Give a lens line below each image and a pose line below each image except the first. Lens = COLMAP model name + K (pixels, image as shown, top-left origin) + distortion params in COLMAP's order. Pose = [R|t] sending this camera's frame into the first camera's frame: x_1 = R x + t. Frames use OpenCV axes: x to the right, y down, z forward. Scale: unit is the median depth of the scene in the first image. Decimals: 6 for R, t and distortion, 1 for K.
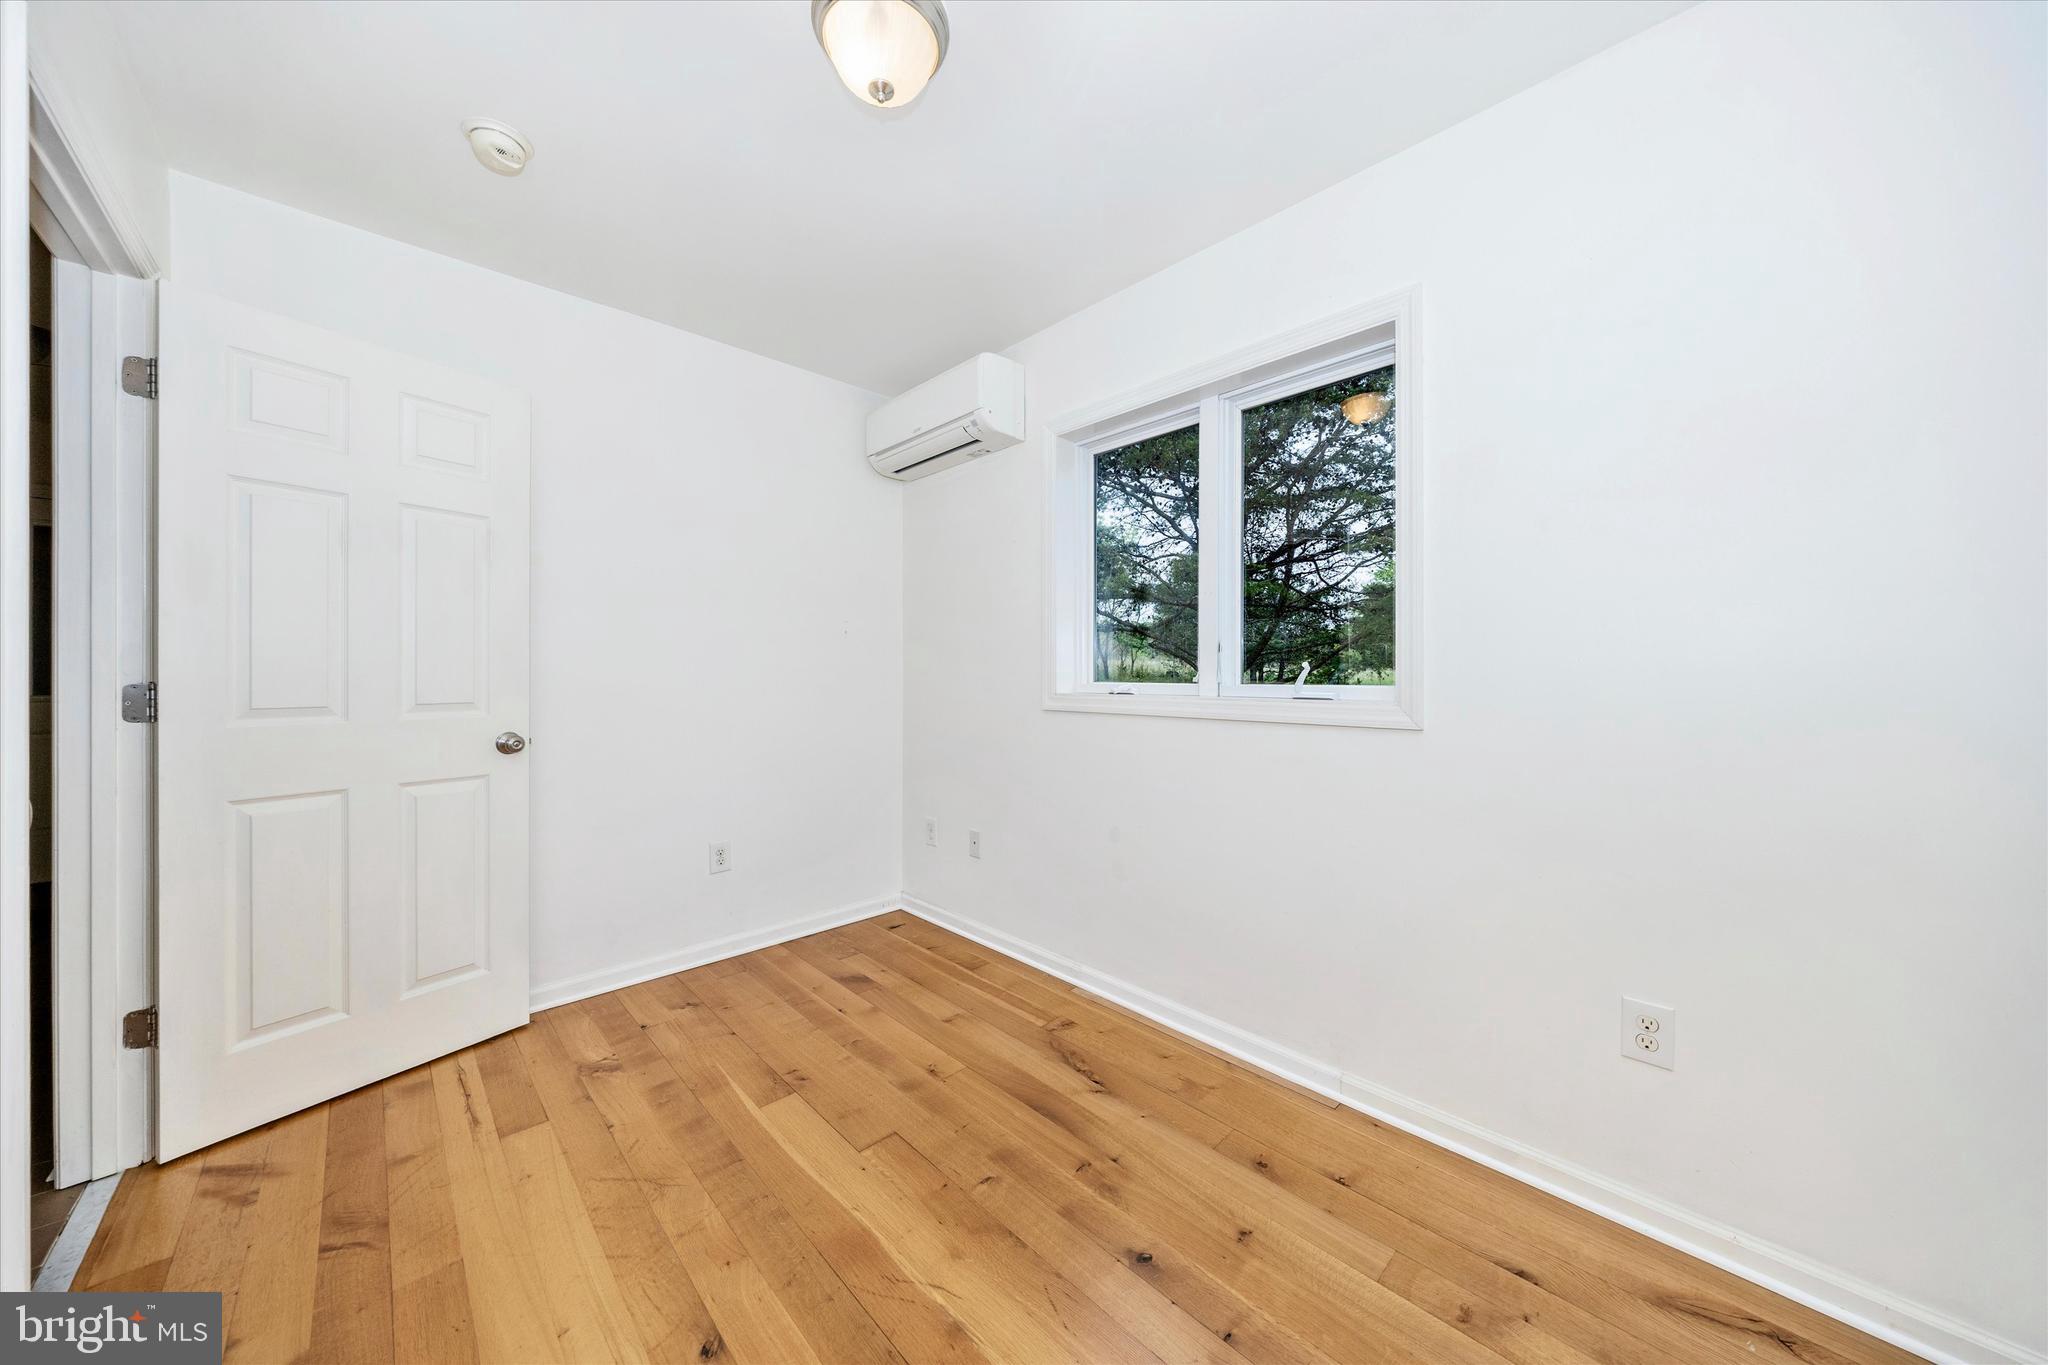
lens RADIAL K [[698.4, 0, 1016.7], [0, 698.4, 676.5], [0, 0, 1]] dist [0.001028, 0.000092]
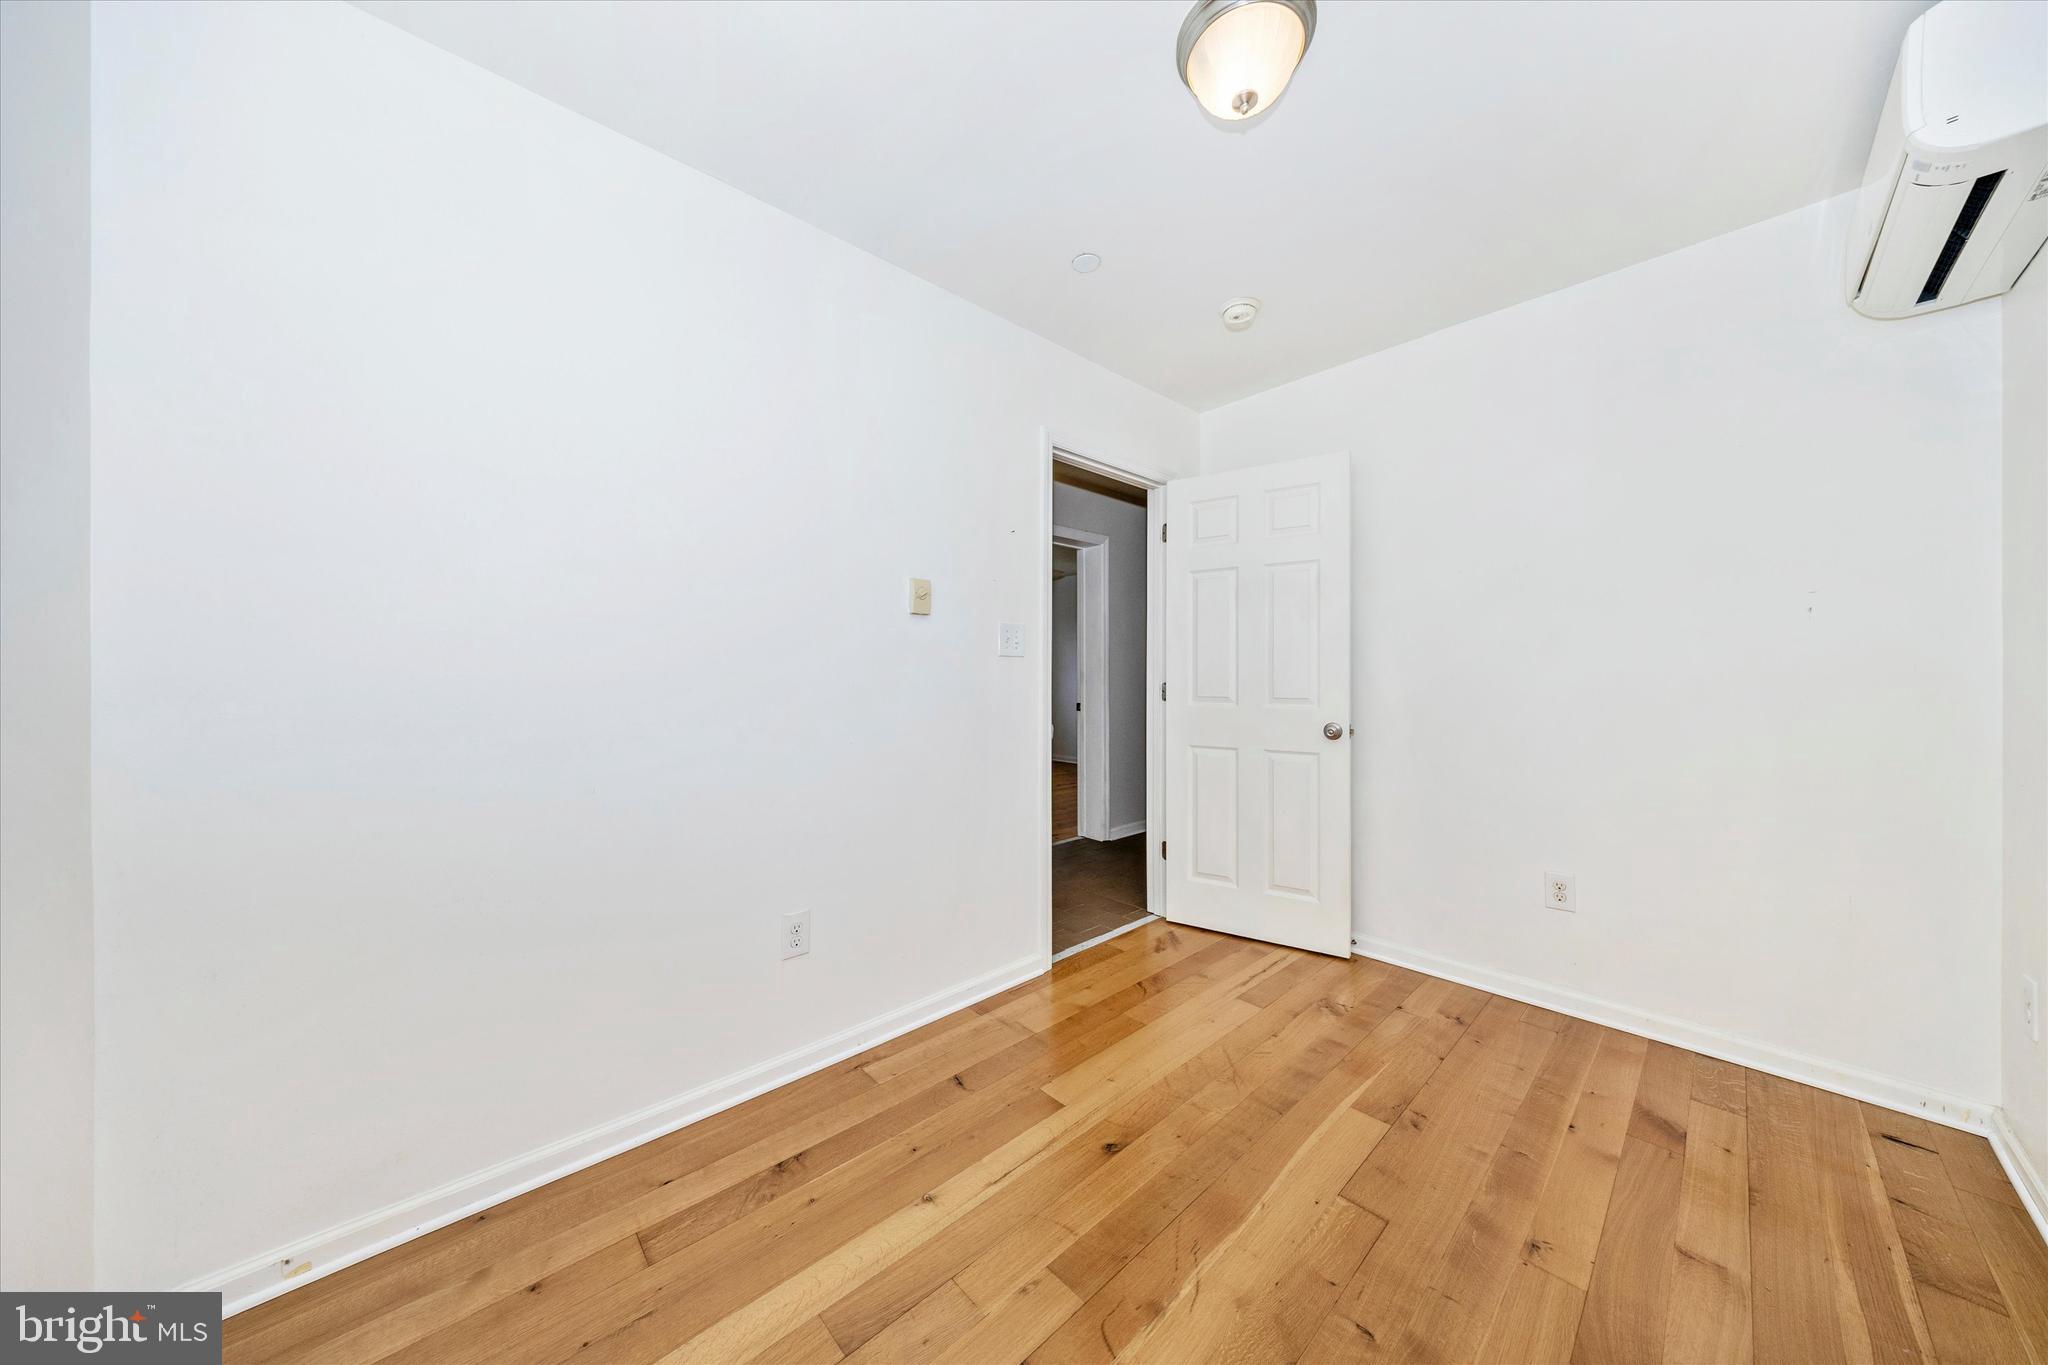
lens RADIAL K [[670.2, 0, 1036.8], [0, 670.2, 680.6], [0, 0, 1]] dist [0.000420, 0.000075]
pose [[-0.005317, 0.007124, -0.999960, 0.595770], [-0.006807, 0.999951, 0.007160, -0.003246], [0.999963, 0.006845, -0.005268, 0.542418]]
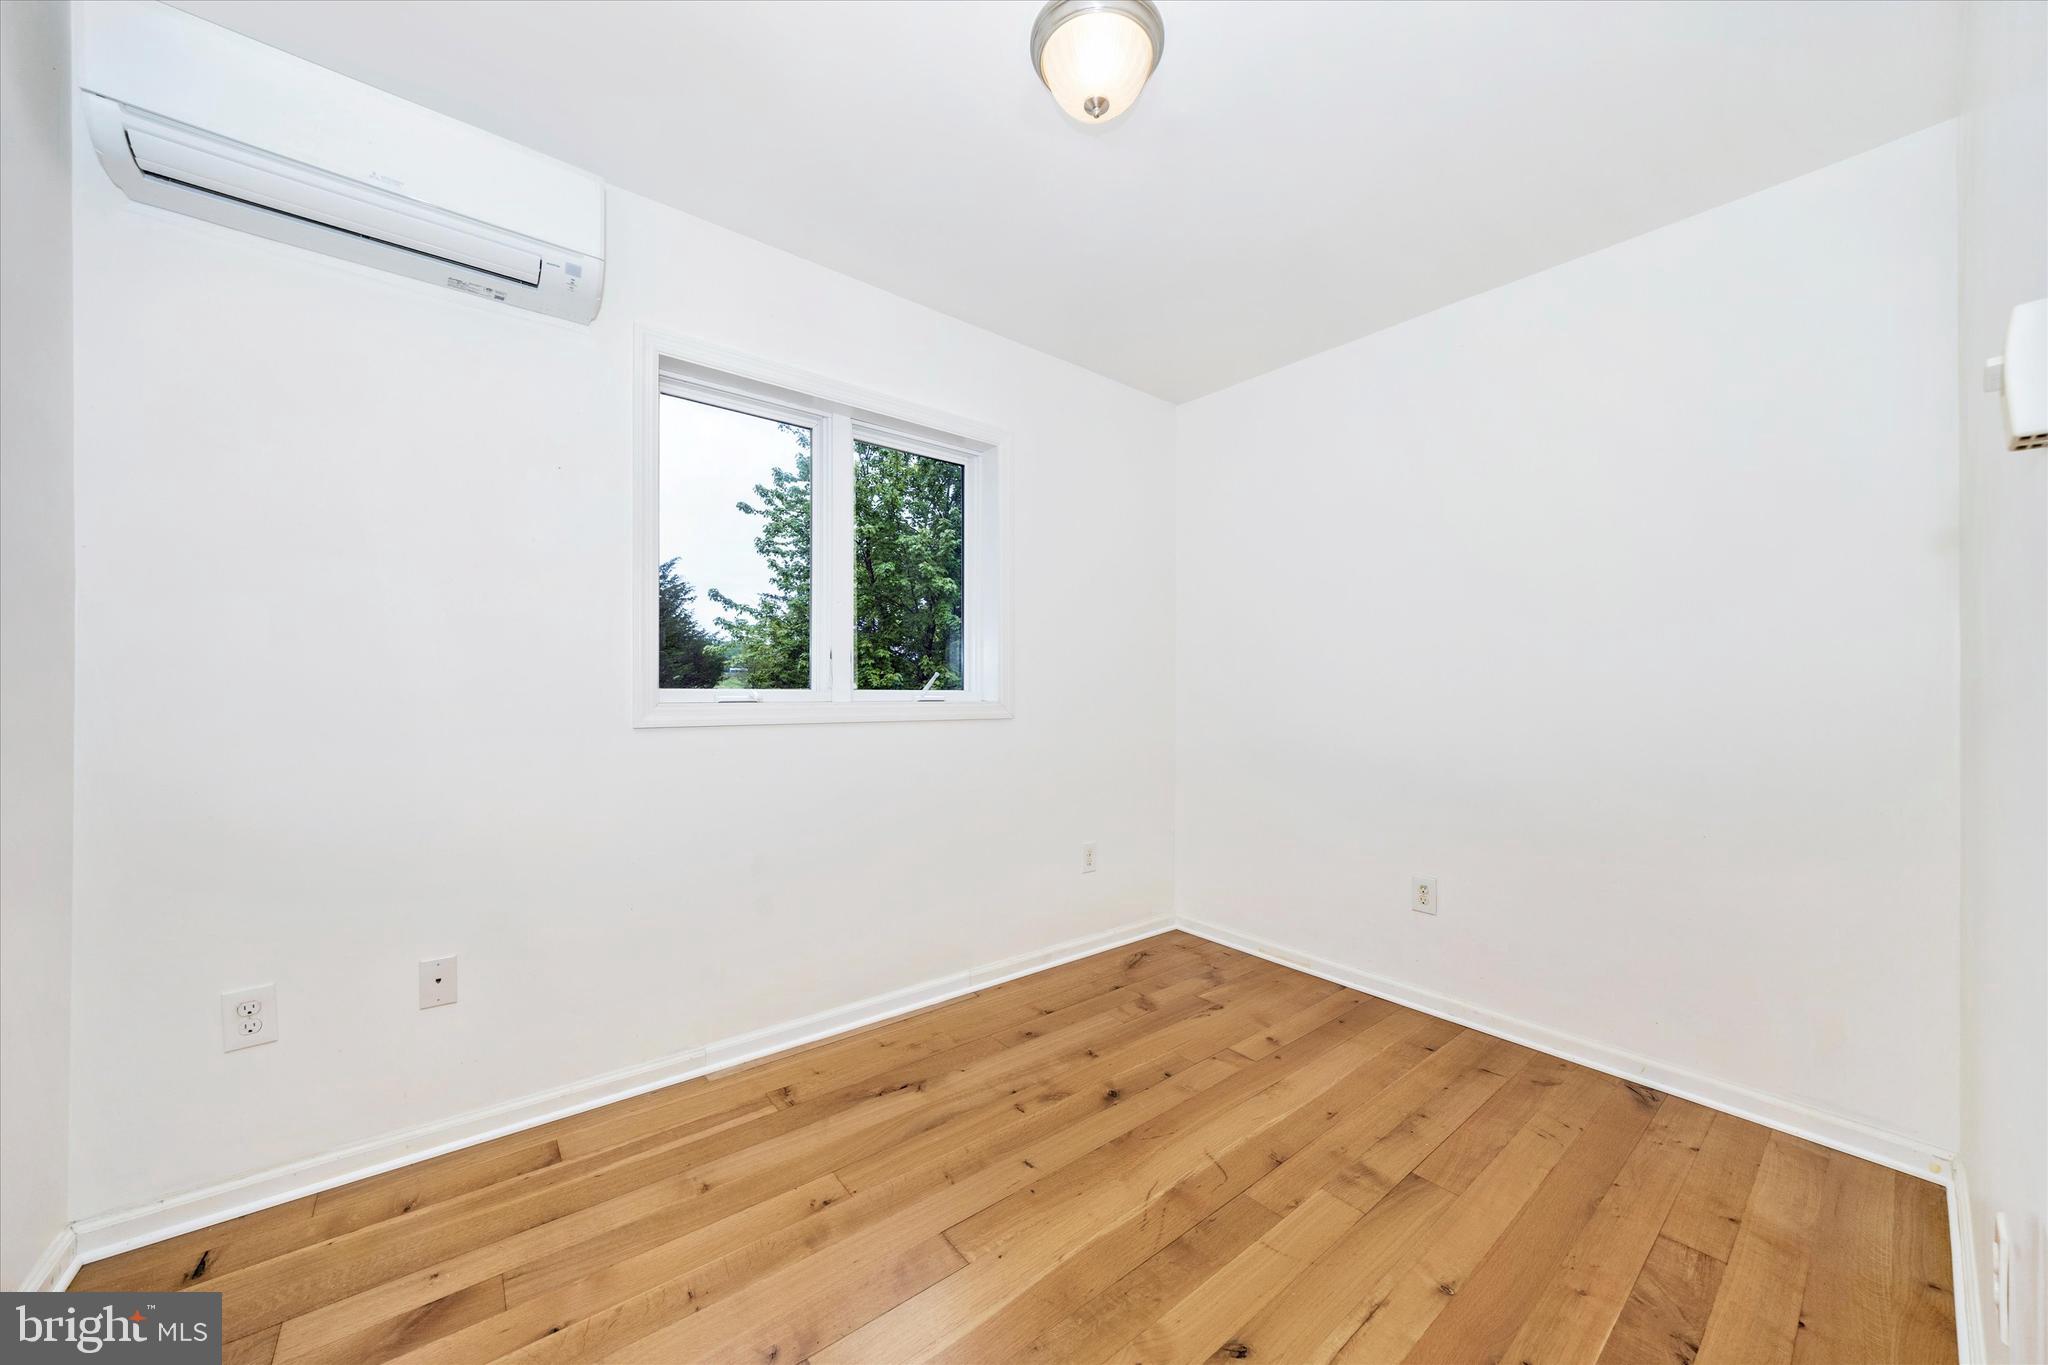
lens RADIAL K [[723.2, 0, 1033.1], [0, 723.2, 682.0], [0, 0, 1]] dist [-0.000508, -0.000150]
pose [[0.076785, 0.006093, 0.997029, -0.964149], [-0.006576, 0.999963, -0.005604, 0.003413], [-0.997026, -0.006126, 0.076822, 0.781155]]
